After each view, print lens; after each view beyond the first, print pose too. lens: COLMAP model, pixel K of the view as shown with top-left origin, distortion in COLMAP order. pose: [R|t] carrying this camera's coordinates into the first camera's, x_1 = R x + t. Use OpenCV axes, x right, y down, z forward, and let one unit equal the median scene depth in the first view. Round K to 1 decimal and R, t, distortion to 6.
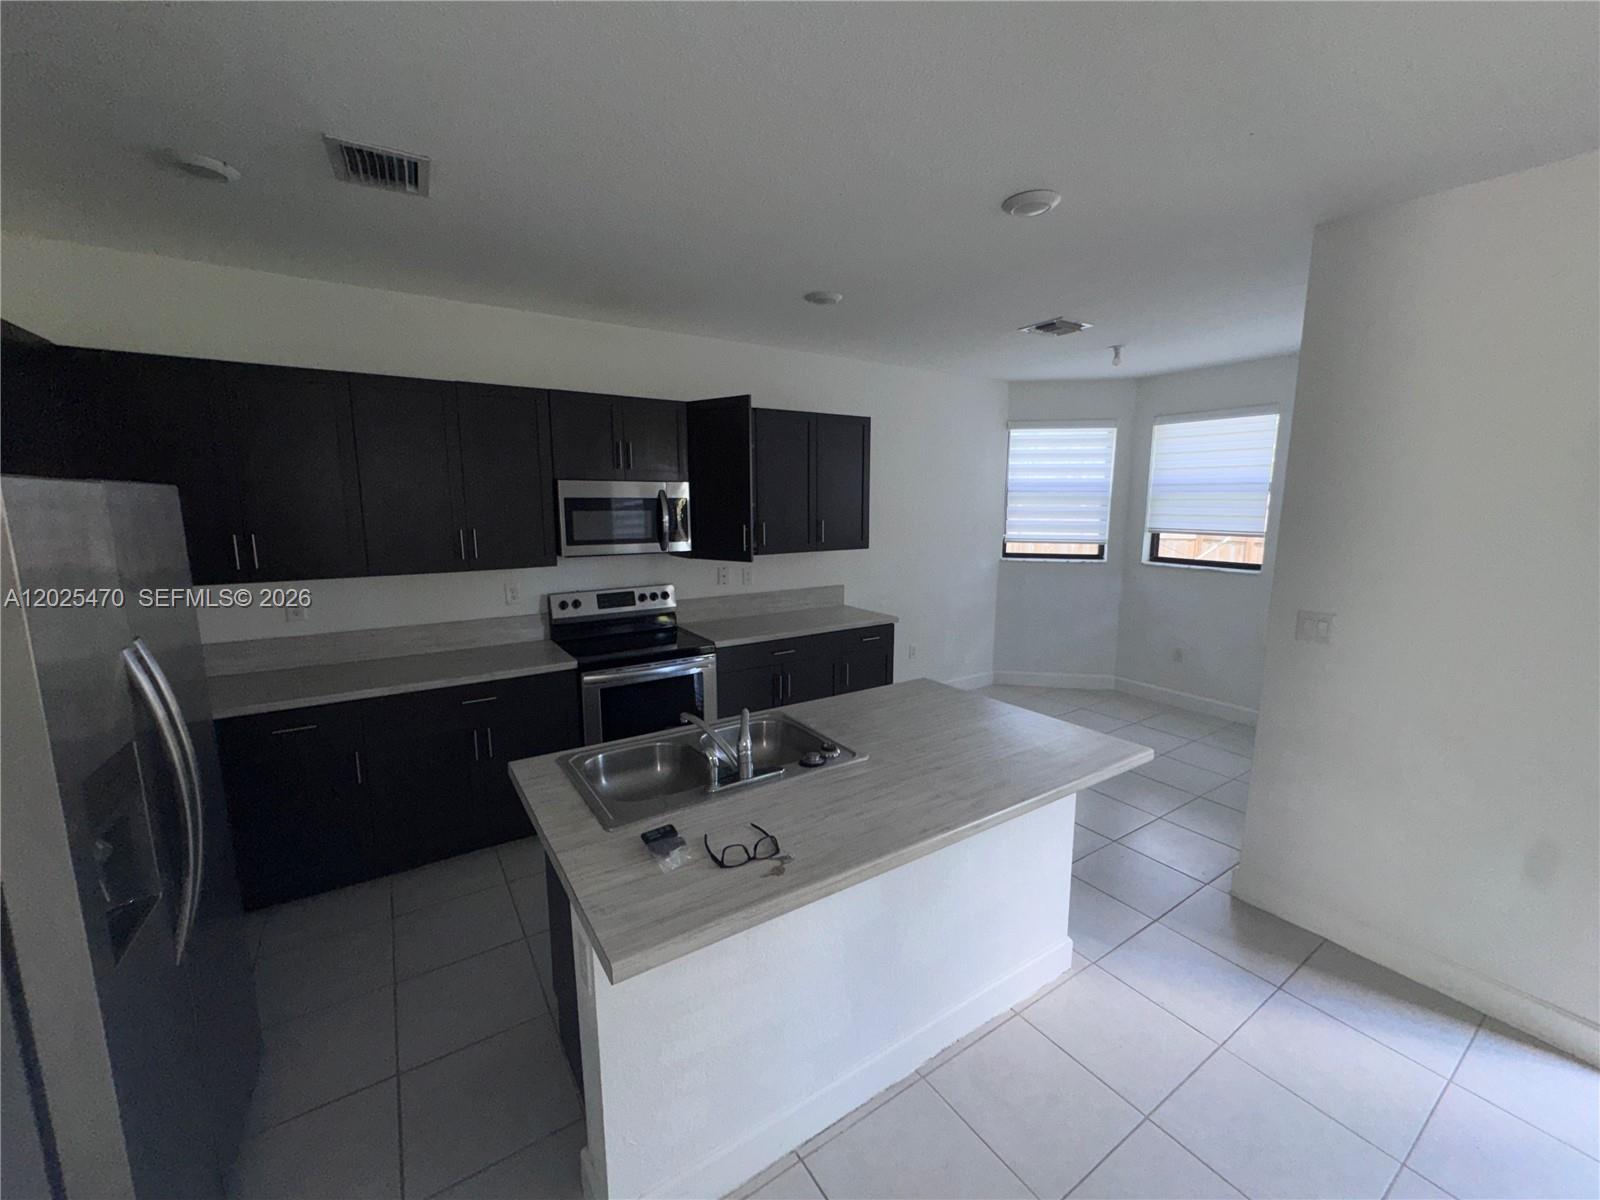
lens RADIAL K [[636.3, 0, 794.5], [0, 636.3, 601.9], [0, 0, 1]] dist [-0.009507, 0.000757]
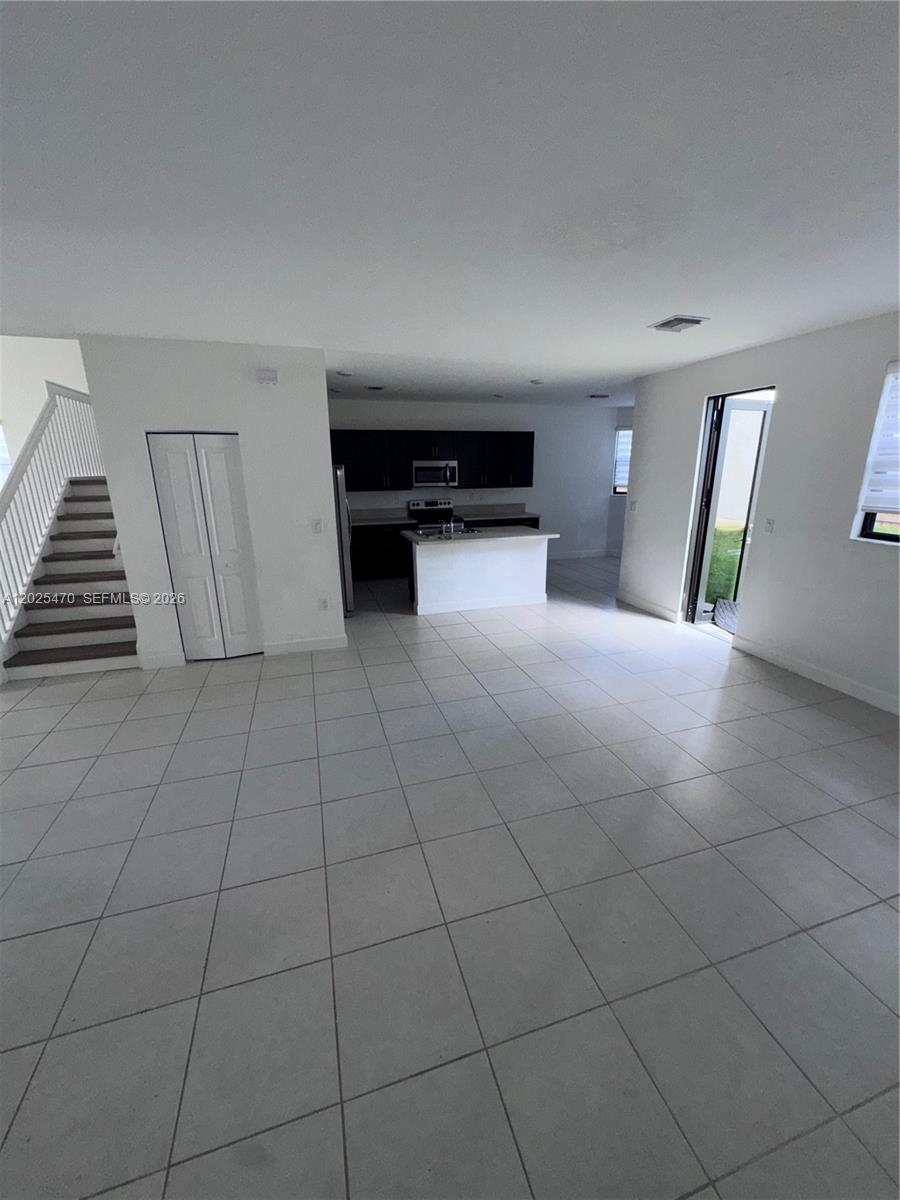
lens RADIAL K [[477.3, 0, 446.1], [0, 477.3, 601.0], [0, 0, 1]] dist [-0.009507, 0.000757]
pose [[0.957301, 0.067361, -0.281137, 0.395972], [-0.035692, 0.992574, 0.116288, 0.172652], [0.286882, -0.101288, 0.952596, -1.015551]]
